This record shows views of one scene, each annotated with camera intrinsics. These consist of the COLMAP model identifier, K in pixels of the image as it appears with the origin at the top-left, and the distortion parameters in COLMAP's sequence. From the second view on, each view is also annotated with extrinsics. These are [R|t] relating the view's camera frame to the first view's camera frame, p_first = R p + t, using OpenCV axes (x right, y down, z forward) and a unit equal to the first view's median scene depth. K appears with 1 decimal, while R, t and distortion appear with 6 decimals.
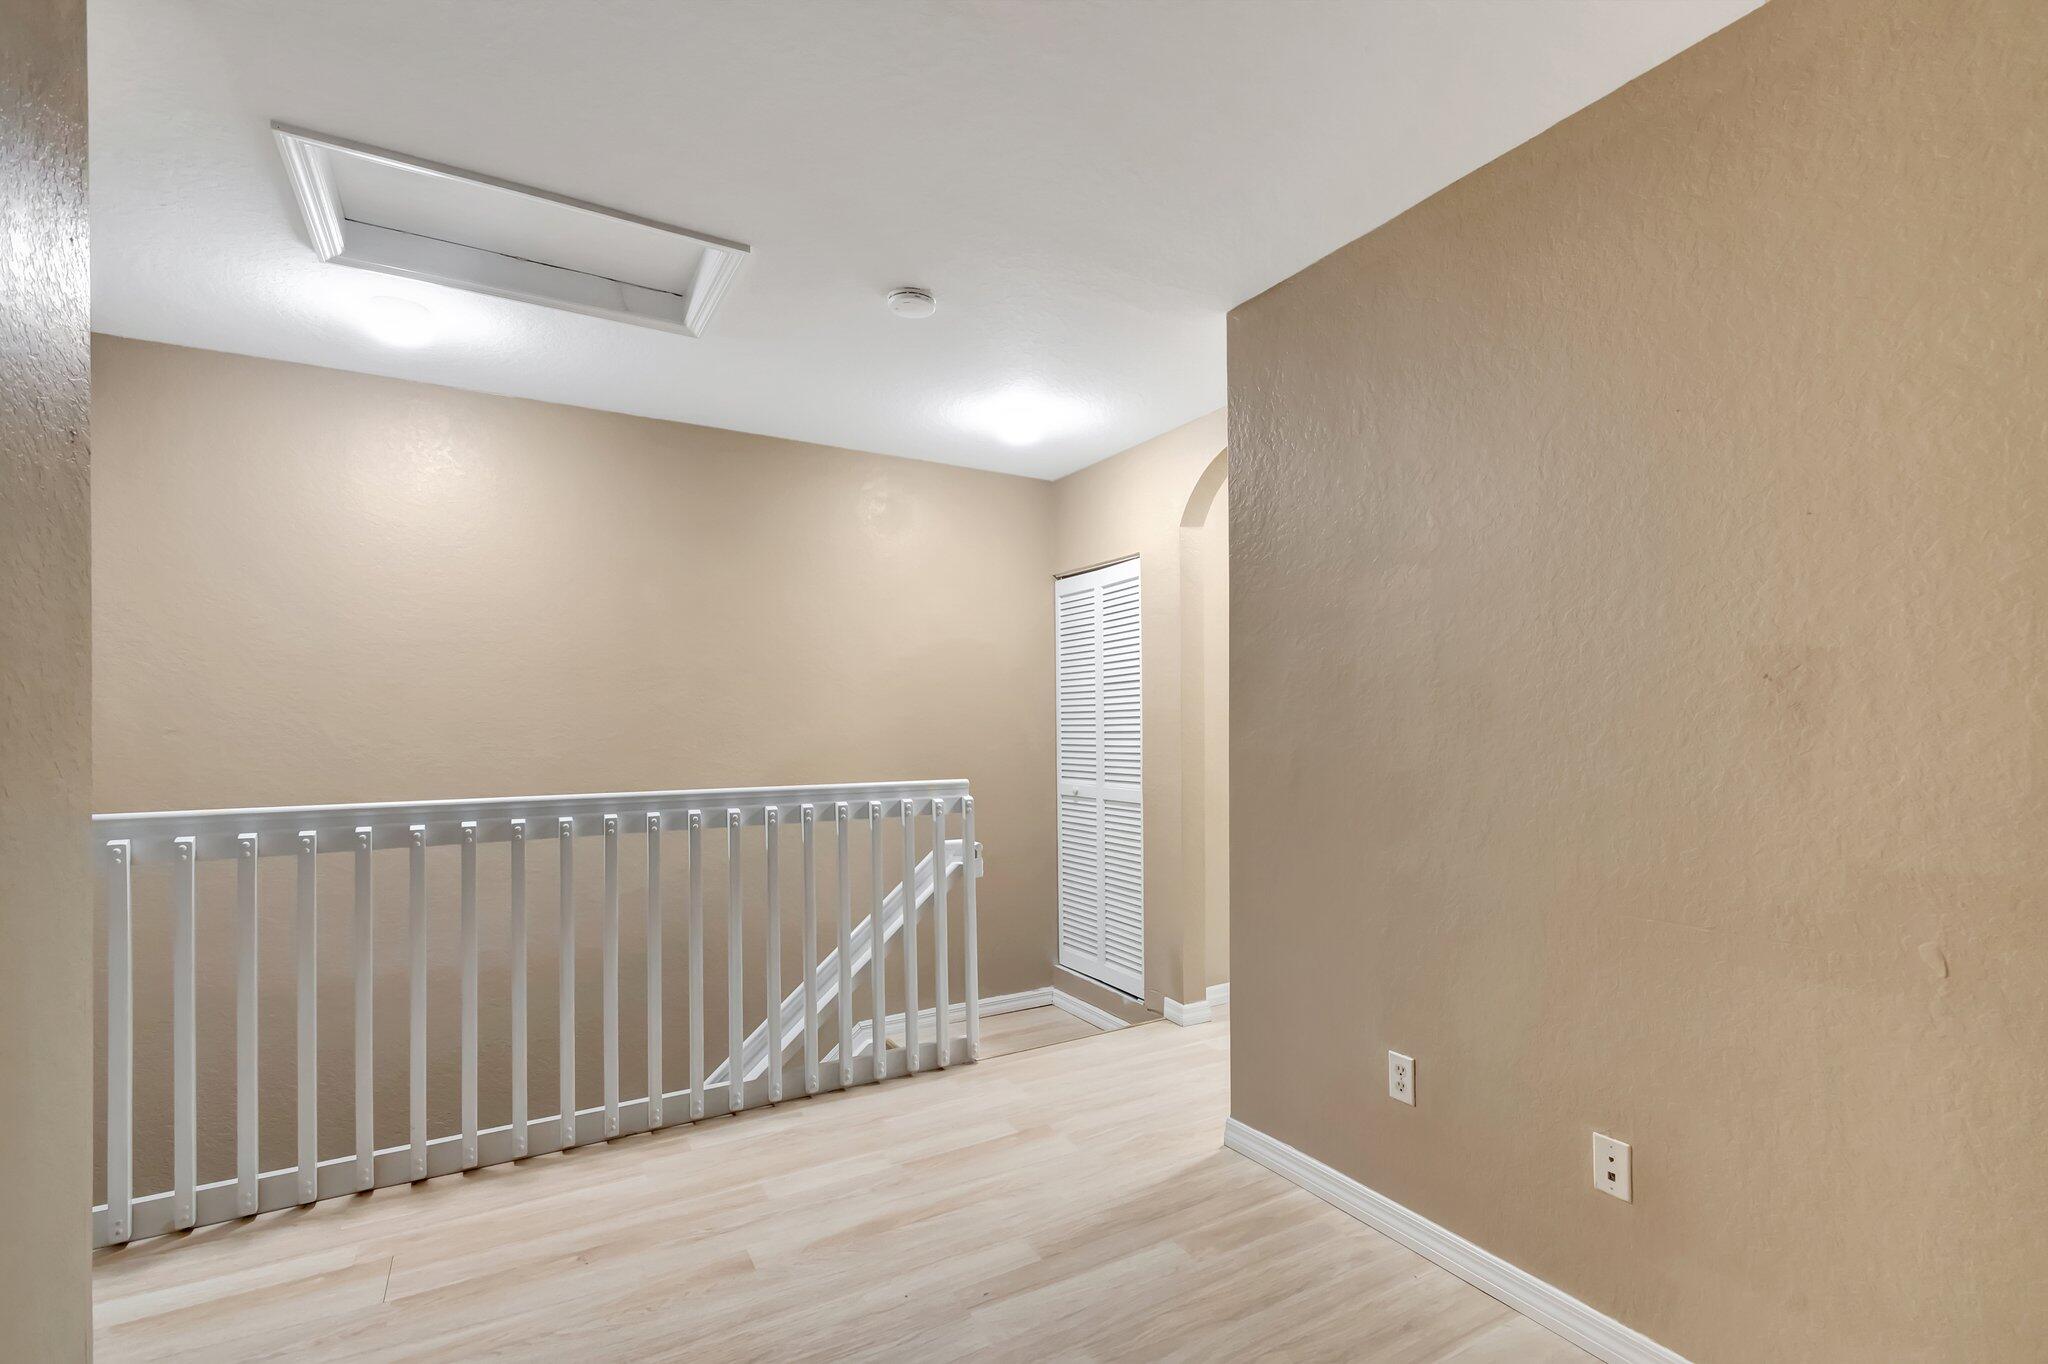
lens RADIAL K [[895.4, 0, 1022.8], [0, 895.4, 701.1], [0, 0, 1]] dist [0.008464, -0.003883]
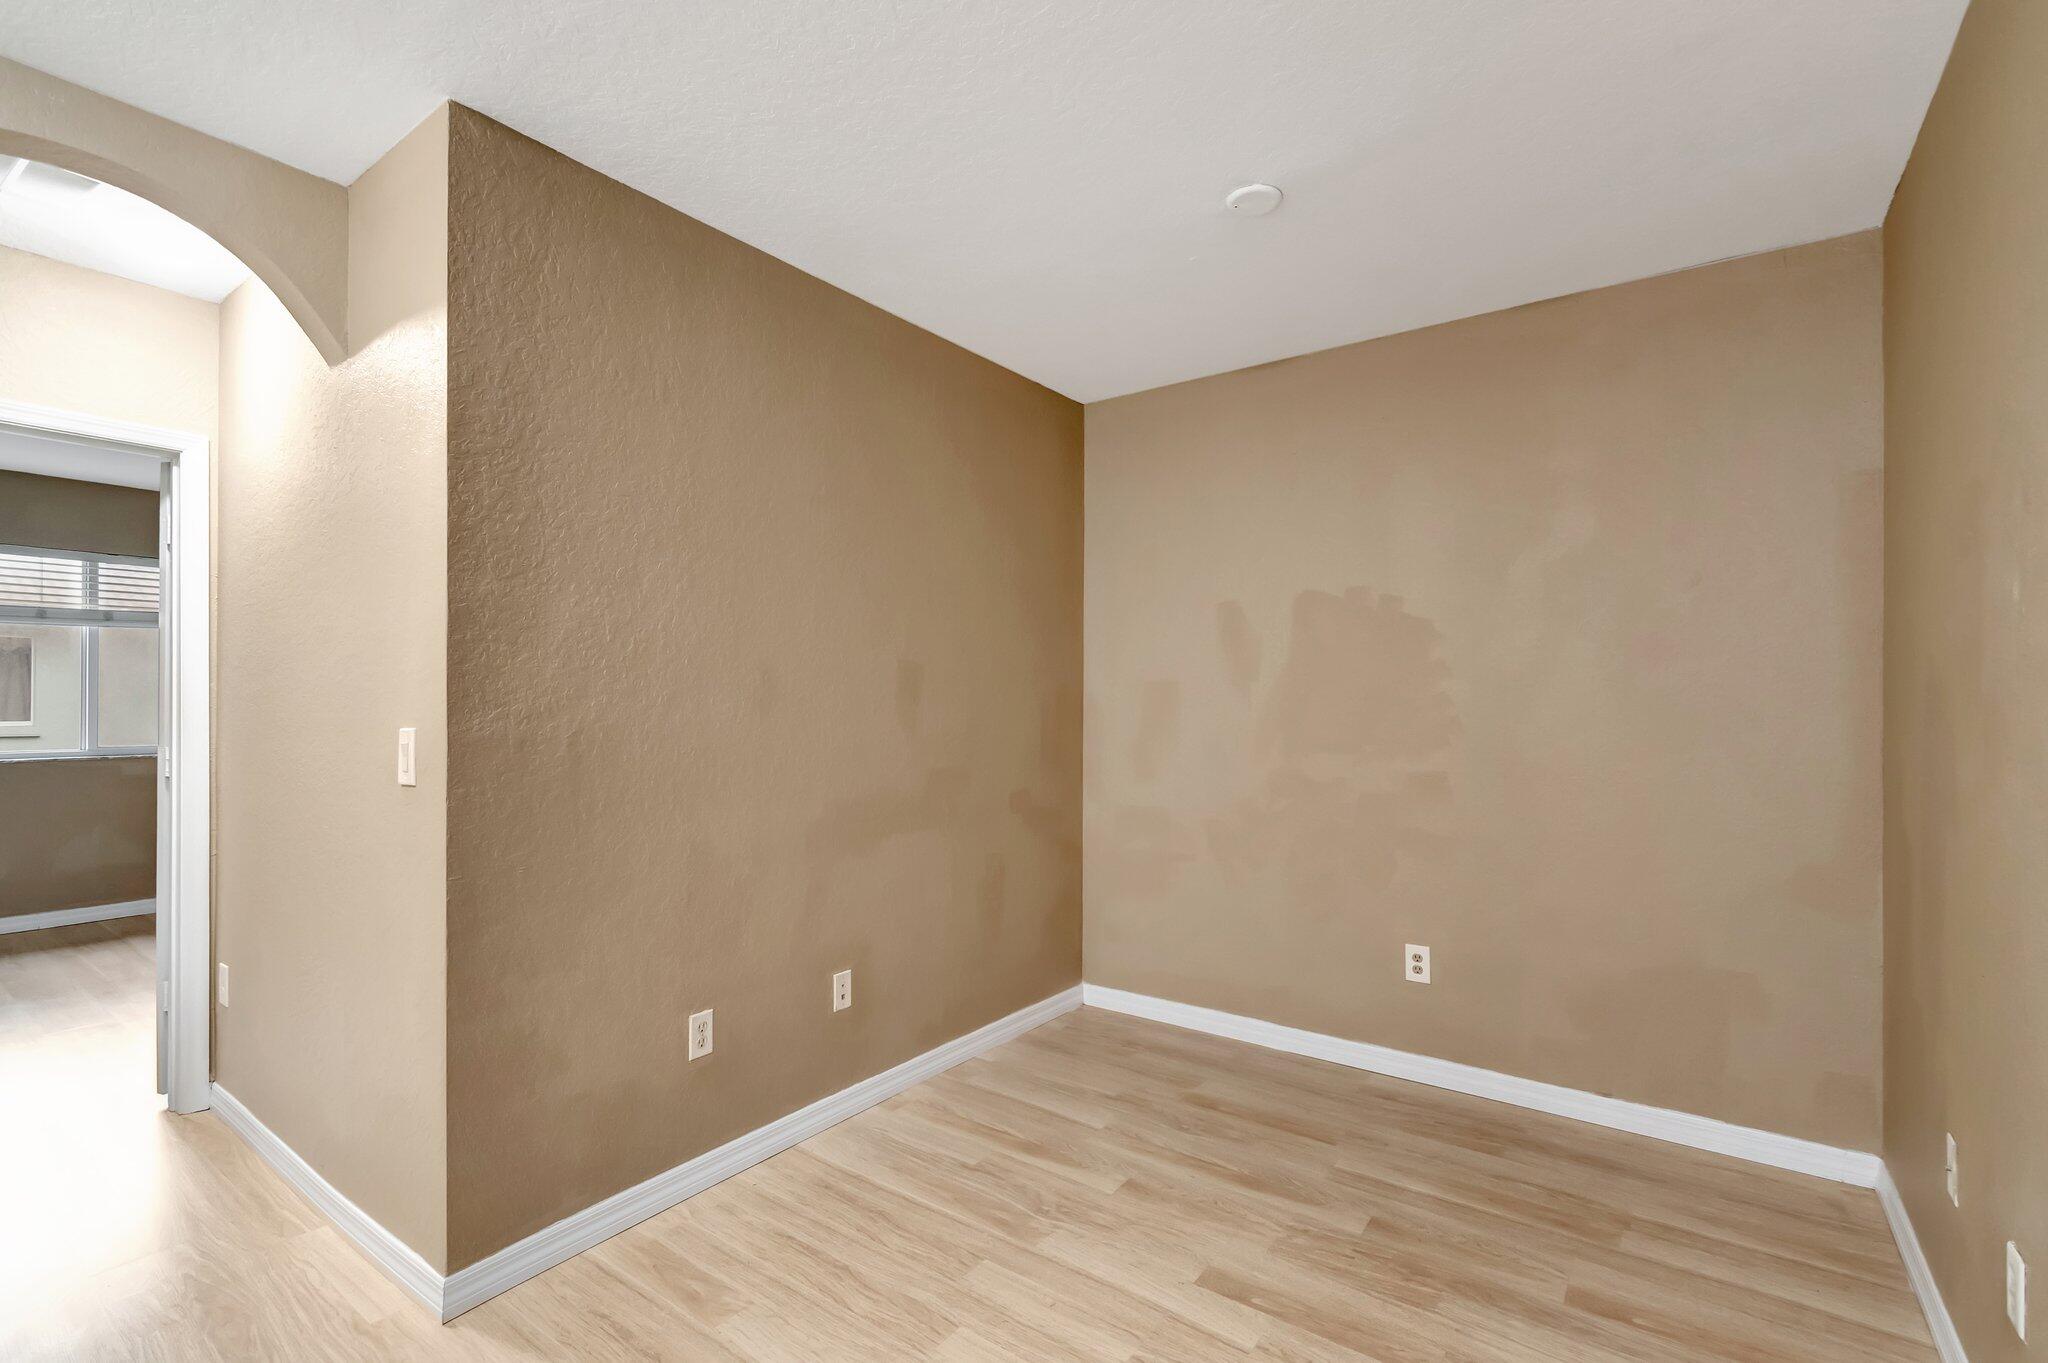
lens RADIAL K [[895.4, 0, 1022.8], [0, 895.4, 700.6], [0, 0, 1]] dist [0.008464, -0.003883]
pose [[-0.391001, 0.008996, 0.920346, -0.699759], [-0.016359, 0.999726, -0.016721, 0.035694], [-0.920245, -0.021594, -0.390747, 1.061820]]
